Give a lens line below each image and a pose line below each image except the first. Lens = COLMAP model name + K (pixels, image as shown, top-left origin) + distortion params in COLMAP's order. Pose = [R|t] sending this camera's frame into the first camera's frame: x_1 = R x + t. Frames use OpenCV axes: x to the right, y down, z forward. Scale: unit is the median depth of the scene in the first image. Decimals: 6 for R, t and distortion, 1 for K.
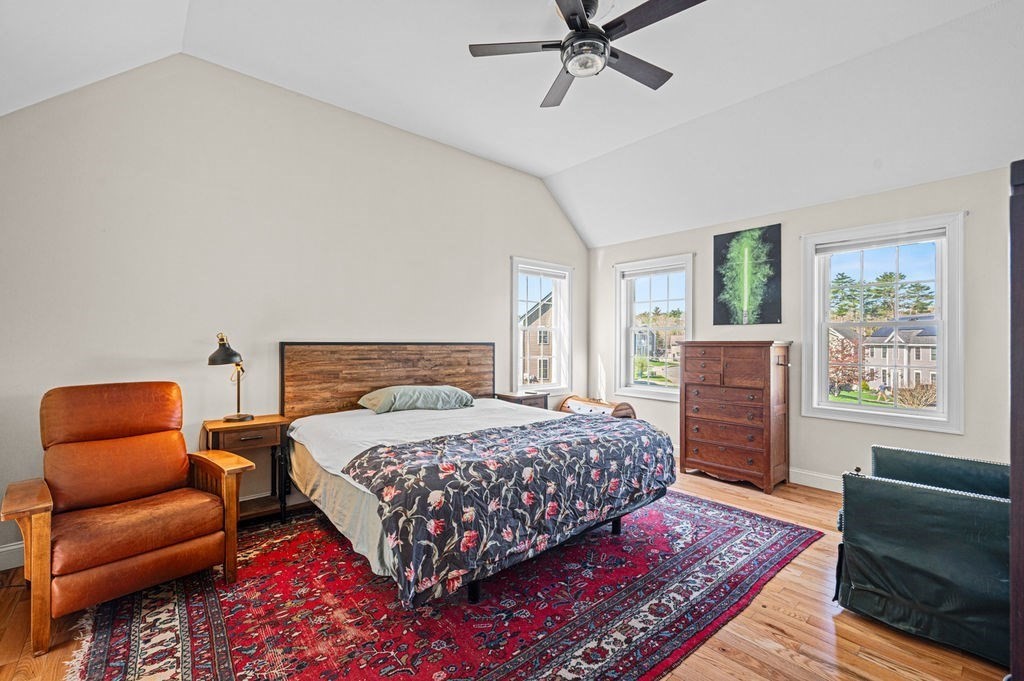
lens RADIAL K [[422.5, 0, 516.7], [0, 422.5, 340.6], [0, 0, 1]] dist [-0.000952, -0.000057]
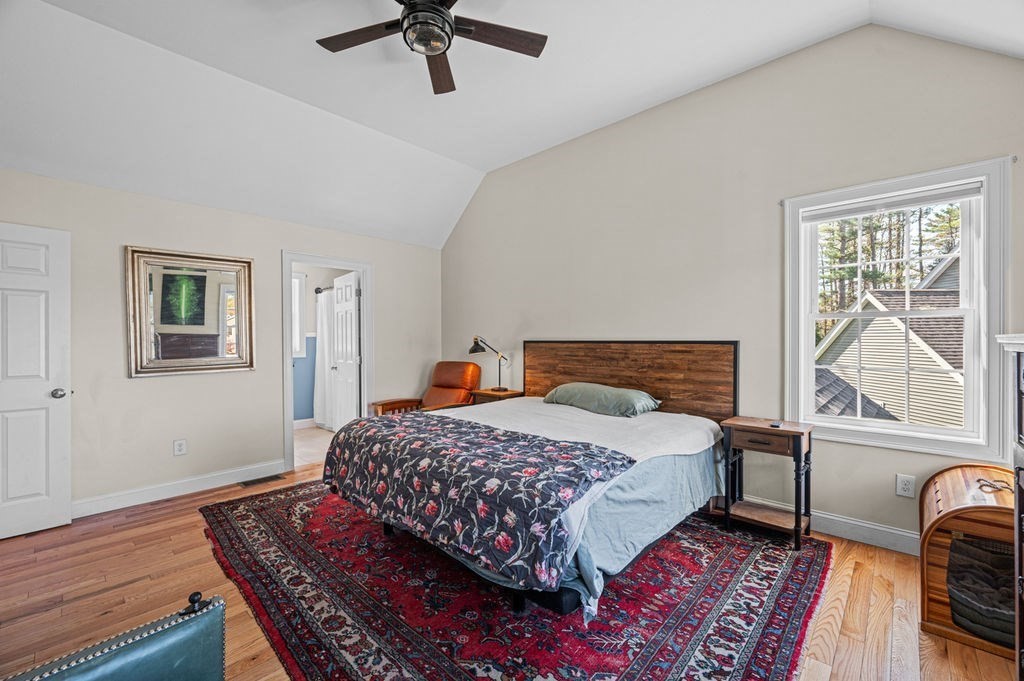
lens RADIAL K [[422.5, 0, 516.7], [0, 422.5, 340.6], [0, 0, 1]] dist [-0.000952, -0.000057]
pose [[0.117900, 0.000303, -0.993025, 0.807602], [0.006658, 0.999977, 0.001095, 0.001833], [0.993003, -0.006741, 0.117895, 0.788838]]
